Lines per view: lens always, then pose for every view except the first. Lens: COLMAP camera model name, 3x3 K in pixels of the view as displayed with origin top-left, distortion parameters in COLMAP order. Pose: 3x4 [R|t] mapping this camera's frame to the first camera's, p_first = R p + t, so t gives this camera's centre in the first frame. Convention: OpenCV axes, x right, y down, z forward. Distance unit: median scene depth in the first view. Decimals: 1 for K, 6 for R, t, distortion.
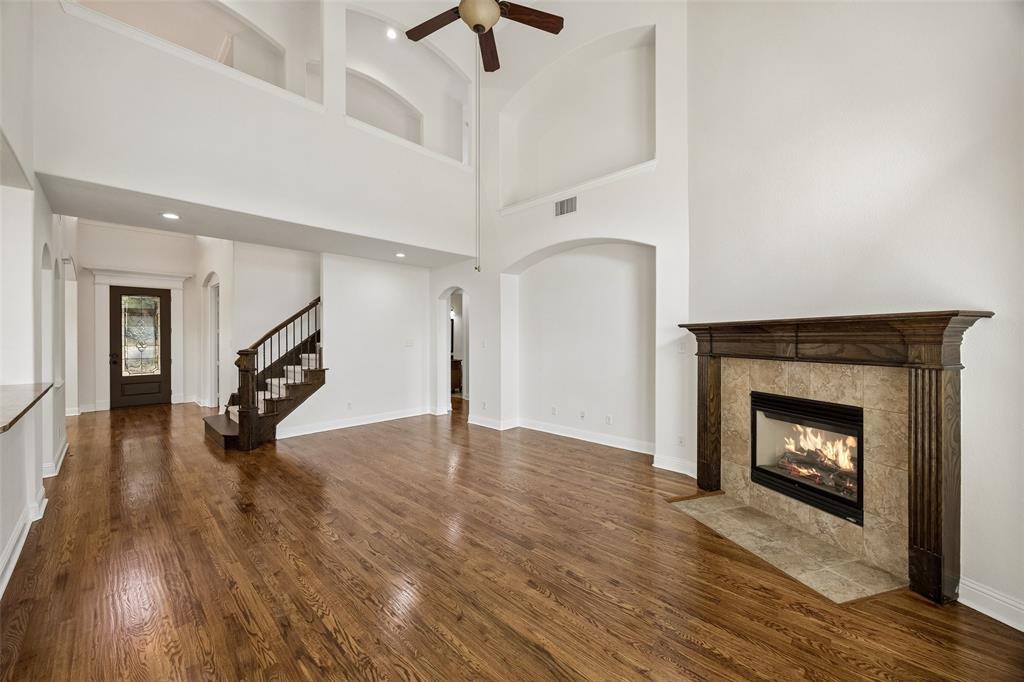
lens RADIAL K [[389.8, 0, 516.6], [0, 389.8, 339.1], [0, 0, 1]] dist [-0.006068, 0.000059]
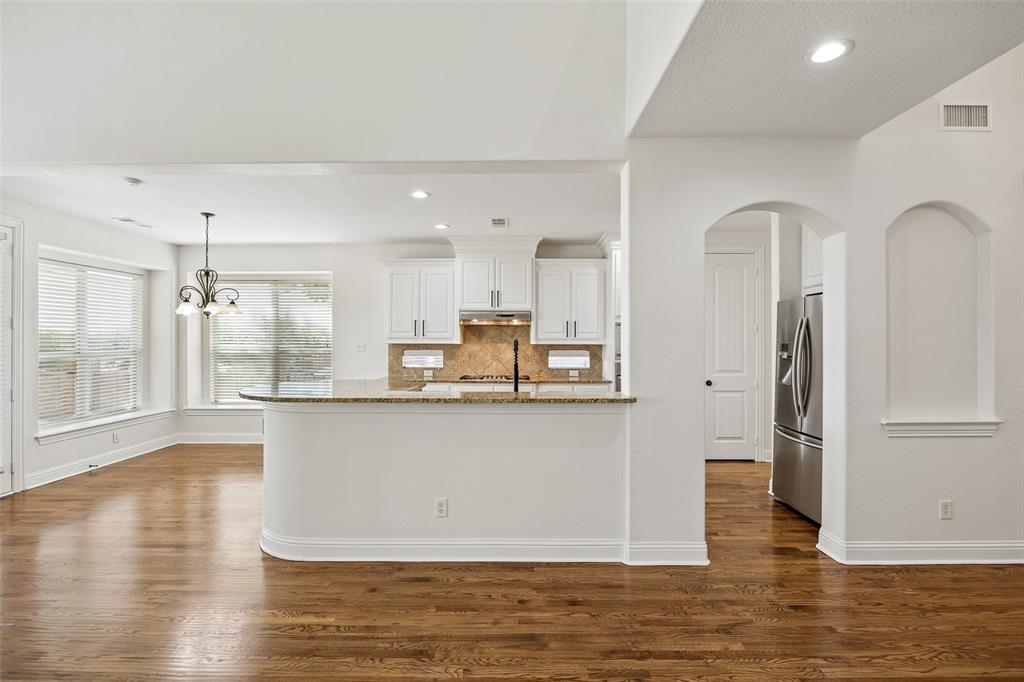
lens RADIAL K [[448.2, 0, 505.9], [0, 448.2, 335.4], [0, 0, 1]] dist [-0.016100, 0.000409]
pose [[-0.736352, -0.008996, -0.676539, -0.346879], [-0.003038, 0.999945, -0.009989, -0.000808], [0.676592, -0.005300, -0.736339, 1.254501]]
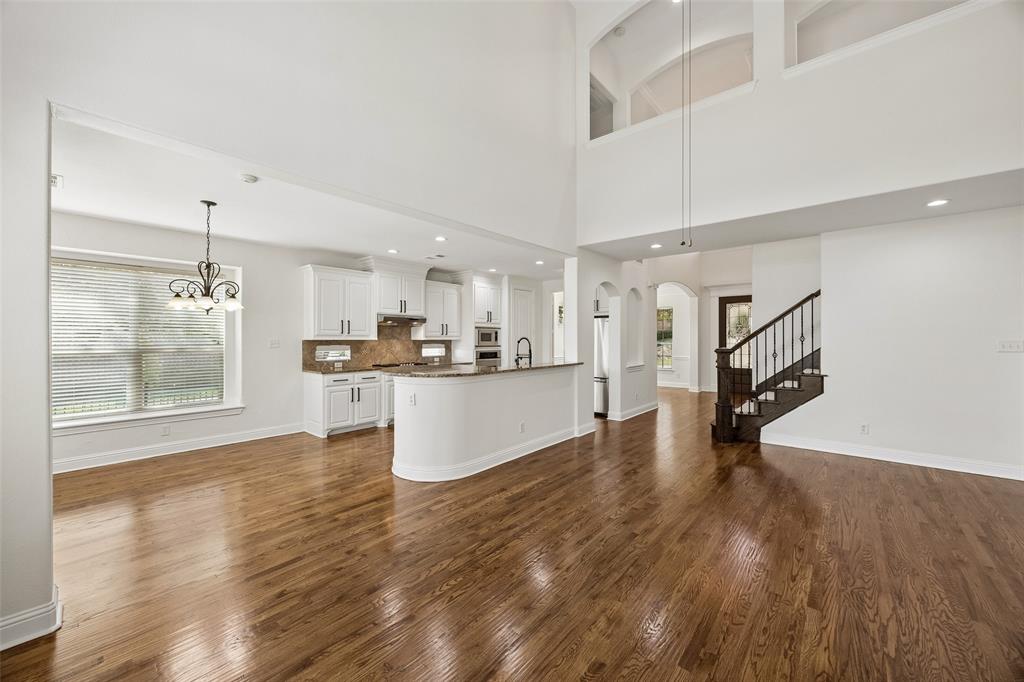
lens RADIAL K [[389.8, 0, 503.8], [0, 389.8, 335.7], [0, 0, 1]] dist [-0.006068, 0.000059]
pose [[0.025552, -0.004205, -0.999665, 0.485140], [-0.003729, 0.999984, -0.004301, 0.000040], [0.999667, 0.003838, 0.025536, 0.497872]]
